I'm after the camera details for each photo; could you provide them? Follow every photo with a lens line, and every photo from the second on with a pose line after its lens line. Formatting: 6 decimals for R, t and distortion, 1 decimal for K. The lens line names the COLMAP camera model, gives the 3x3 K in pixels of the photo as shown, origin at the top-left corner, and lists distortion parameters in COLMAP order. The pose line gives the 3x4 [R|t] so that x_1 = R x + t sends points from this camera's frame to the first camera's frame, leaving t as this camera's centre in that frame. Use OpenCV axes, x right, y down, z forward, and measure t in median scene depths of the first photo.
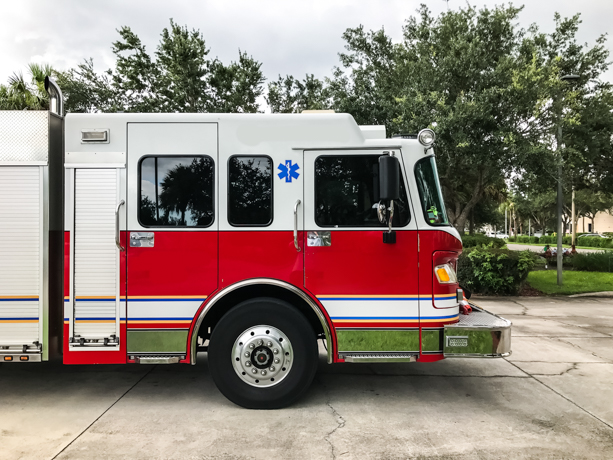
lens RADIAL K [[505.7, 0, 307.5], [0, 505.7, 225.2], [0, 0, 1]] dist [0.029568, -0.028900]
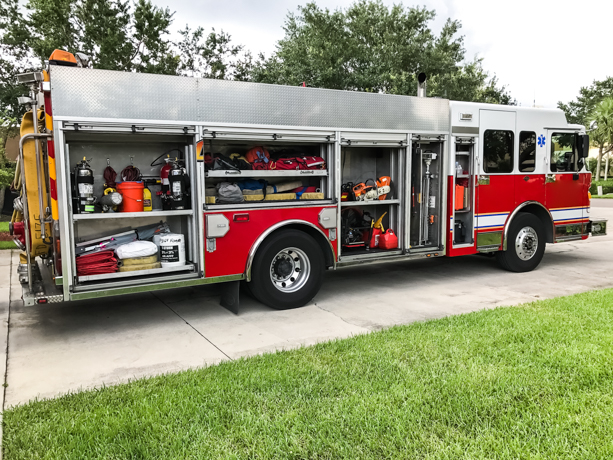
lens RADIAL K [[505.7, 0, 311.1], [0, 505.7, 229.4], [0, 0, 1]] dist [0.029568, -0.028900]
pose [[0.865368, -0.063062, 0.497154, -1.668959], [0.005264, 0.993140, 0.116813, -0.009440], [-0.501110, -0.098469, 0.859763, -0.176827]]
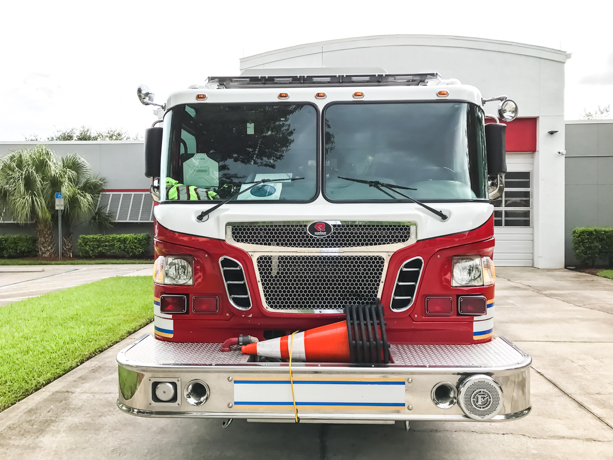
lens RADIAL K [[505.7, 0, 303.5], [0, 505.7, 225.6], [0, 0, 1]] dist [0.029568, -0.028900]
pose [[-0.044889, 0.018665, -0.998818, 1.007586], [0.010142, 0.999782, 0.018227, 0.022129], [0.998940, -0.009312, -0.045069, 1.257084]]
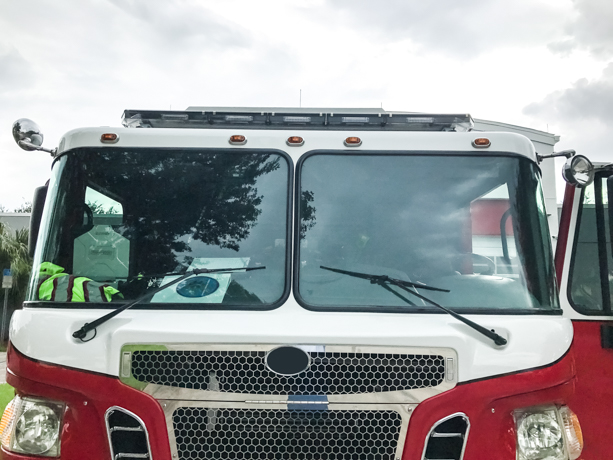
lens RADIAL K [[505.7, 0, 308.2], [0, 505.7, 224.8], [0, 0, 1]] dist [0.029568, -0.028900]
pose [[0.001136, -0.137428, -0.990511, 0.728509], [-0.007211, 0.990485, -0.137433, -0.009392], [0.999973, 0.007299, 0.000135, 1.263299]]
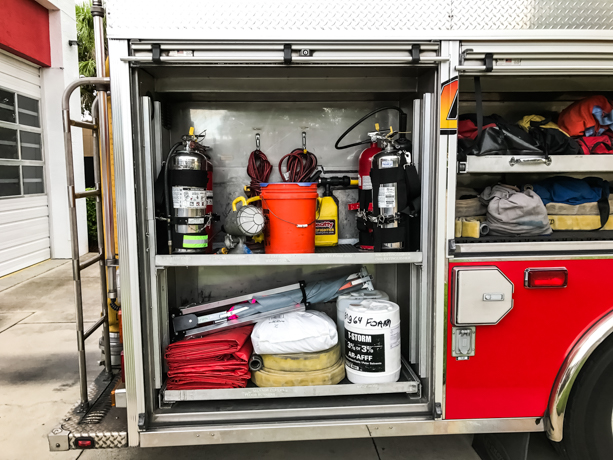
lens RADIAL K [[505.7, 0, 309.9], [0, 505.7, 226.9], [0, 0, 1]] dist [0.029568, -0.028900]
pose [[0.998222, -0.014085, 0.057911, -1.450047], [0.007044, 0.992744, 0.120037, -0.001562], [-0.059181, -0.119415, 0.991079, 0.519834]]
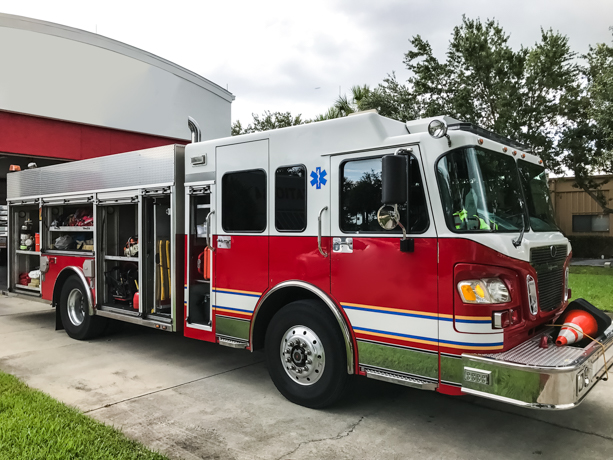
lens RADIAL K [[505.7, 0, 304.5], [0, 505.7, 224.3], [0, 0, 1]] dist [0.029568, -0.028900]
pose [[0.762753, -0.003229, -0.646682, 0.600149], [0.006106, 0.999979, 0.002208, -0.015967], [0.646661, -0.005633, 0.762756, 0.203287]]
